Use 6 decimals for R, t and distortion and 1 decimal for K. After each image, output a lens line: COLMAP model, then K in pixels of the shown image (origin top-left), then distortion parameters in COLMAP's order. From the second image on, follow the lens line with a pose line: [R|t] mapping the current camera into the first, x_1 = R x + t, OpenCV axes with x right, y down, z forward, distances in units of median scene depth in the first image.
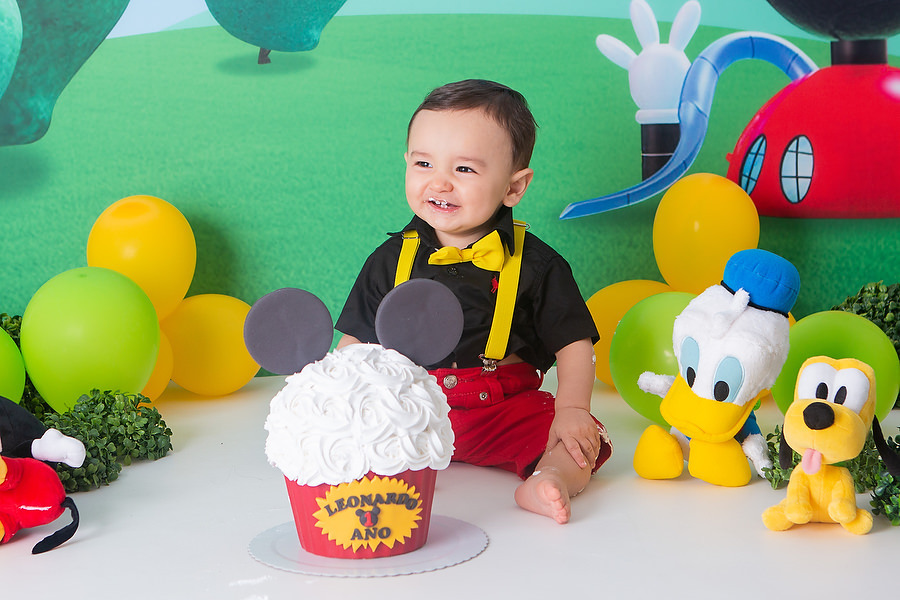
lens RADIAL K [[1926.7, 0, 443.3], [0, 1926.7, 332.7], [0, 0, 1]] dist [0.028694, 0.000000]
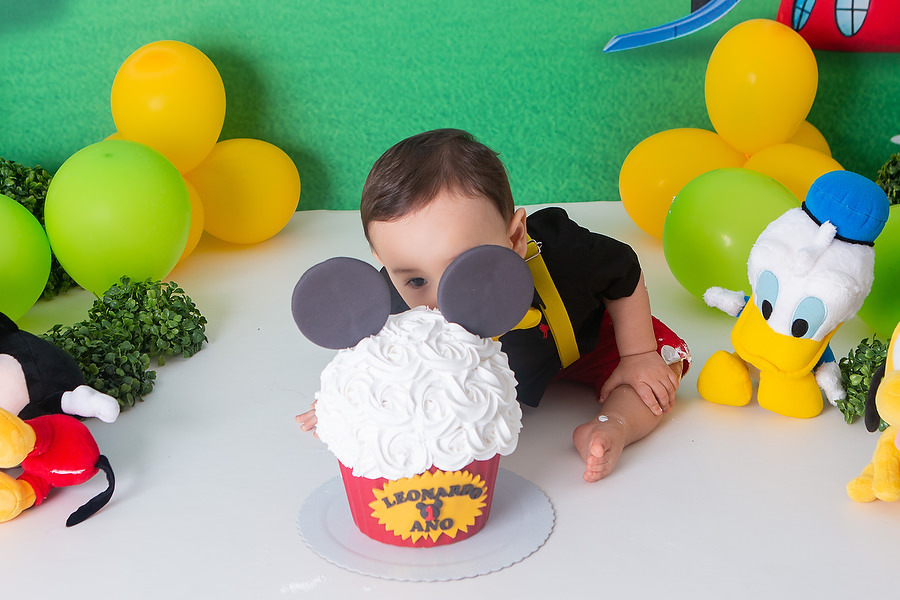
lens RADIAL K [[1711.7, 0, 437.9], [0, 1711.7, 294.7], [0, 0, 1]] dist [-0.011924, 0.000000]
pose [[0.999953, 0.006430, 0.007299, -0.027452], [-0.007767, 0.979535, 0.201125, -0.112061], [-0.005856, -0.201172, 0.979538, 0.144669]]
